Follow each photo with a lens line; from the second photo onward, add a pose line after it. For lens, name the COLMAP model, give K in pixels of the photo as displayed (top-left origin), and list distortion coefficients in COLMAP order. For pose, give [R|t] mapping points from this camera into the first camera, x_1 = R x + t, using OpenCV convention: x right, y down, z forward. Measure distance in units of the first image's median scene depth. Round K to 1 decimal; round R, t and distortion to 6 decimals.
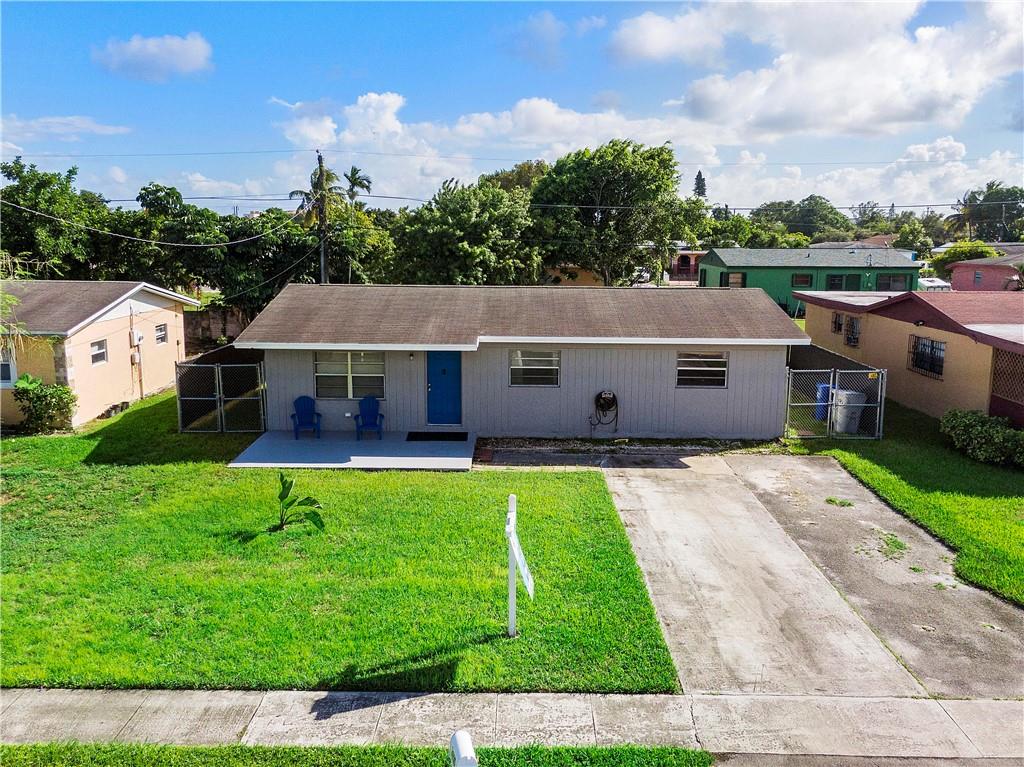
lens RADIAL K [[872.1, 0, 514.7], [0, 872.1, 378.5], [0, 0, 1]] dist [0.027764, -0.008126]
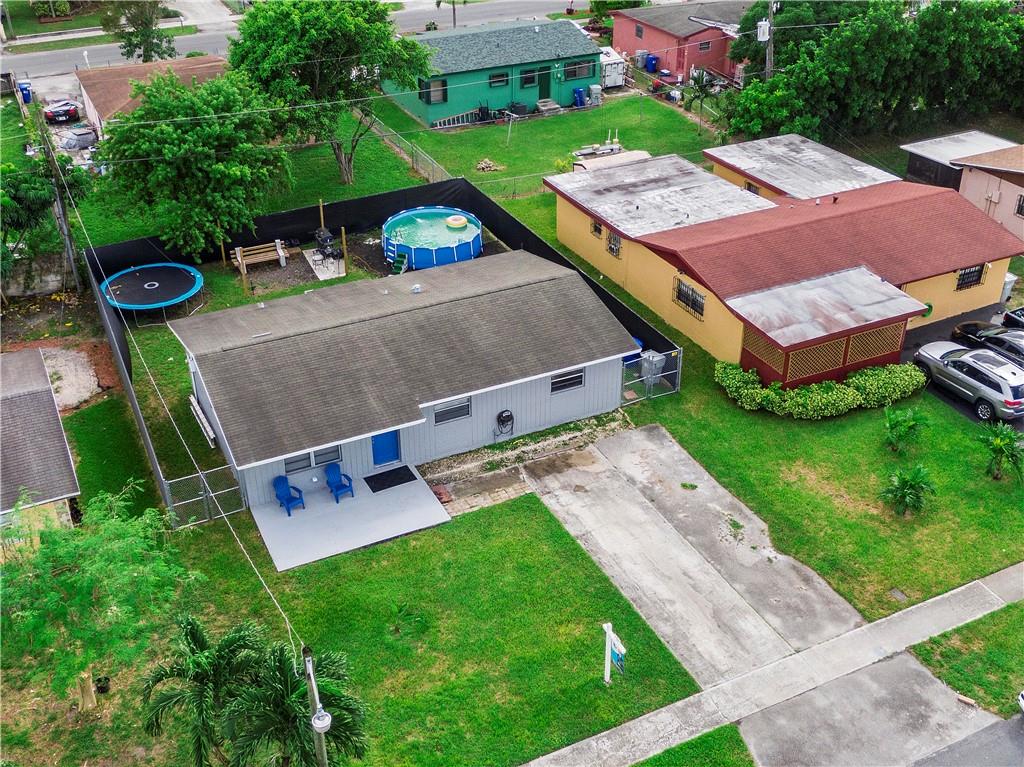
lens RADIAL K [[1102.9, 0, 512.0], [0, 1102.9, 383.5], [0, 0, 1]] dist [0.004330, -0.012053]
pose [[0.894508, -0.244019, 0.374580, -0.683347], [0.087214, 0.917043, 0.389135, -0.919719], [-0.438462, -0.315416, 0.841584, -0.532101]]
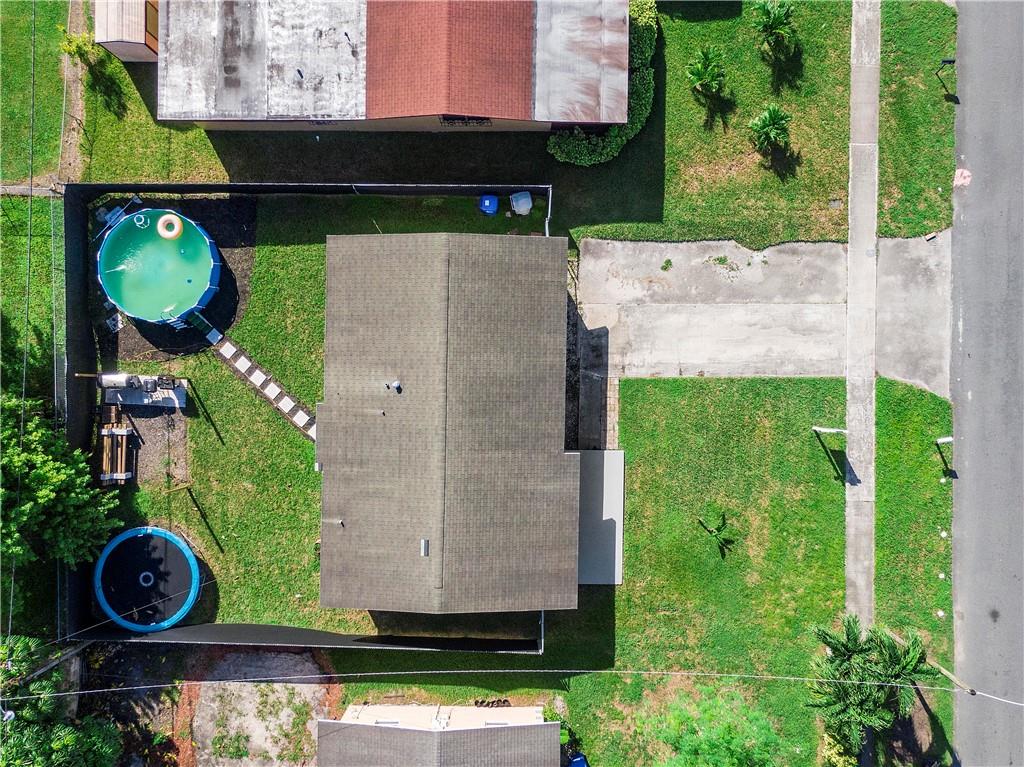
lens RADIAL K [[872.1, 0, 514.7], [0, 872.1, 378.5], [0, 0, 1]] dist [0.027764, -0.008126]
pose [[0.003526, -0.999984, -0.004312, 0.129057], [0.178400, -0.003614, 0.983951, -2.082851], [-0.983952, -0.004239, 0.178385, 1.084373]]
